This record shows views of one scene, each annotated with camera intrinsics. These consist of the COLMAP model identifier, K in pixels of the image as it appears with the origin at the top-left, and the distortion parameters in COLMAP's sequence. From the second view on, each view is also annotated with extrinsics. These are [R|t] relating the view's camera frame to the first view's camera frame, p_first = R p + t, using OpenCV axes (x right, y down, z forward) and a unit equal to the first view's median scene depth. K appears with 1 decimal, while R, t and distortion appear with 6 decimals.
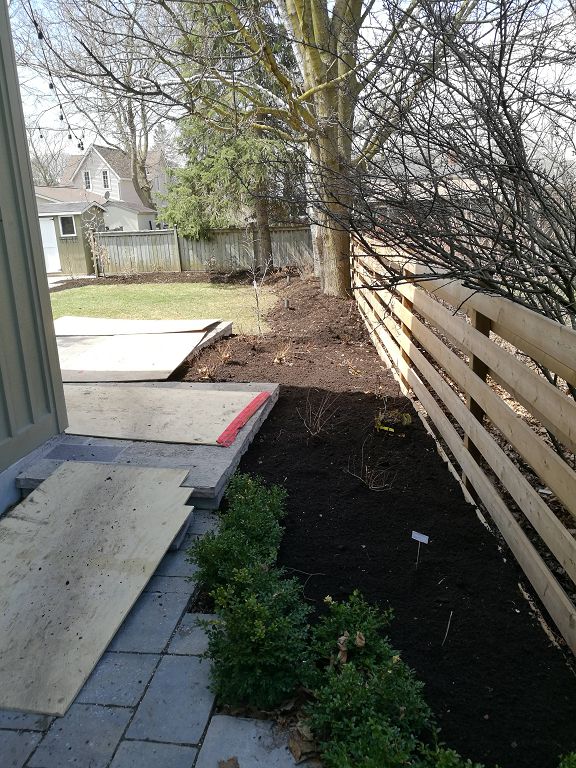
lens RADIAL K [[596.5, 0, 288.0], [0, 596.5, 384.0], [0, 0, 1]] dist [-0.011373, 0.009991]
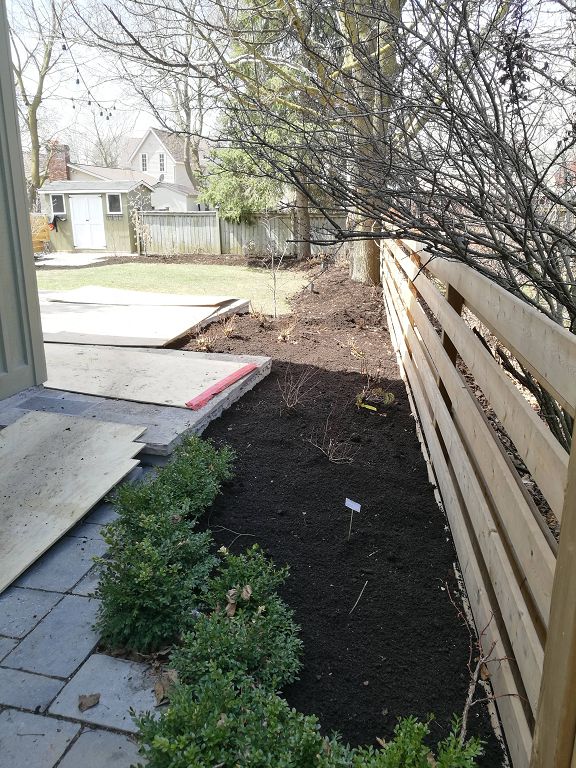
lens RADIAL K [[596.5, 0, 288.0], [0, 596.5, 384.0], [0, 0, 1]] dist [-0.011373, 0.009991]
pose [[0.994906, 0.068219, -0.074219, 0.119702], [-0.067260, 0.997617, 0.015346, 0.035928], [0.075089, -0.010276, 0.997124, 0.020613]]
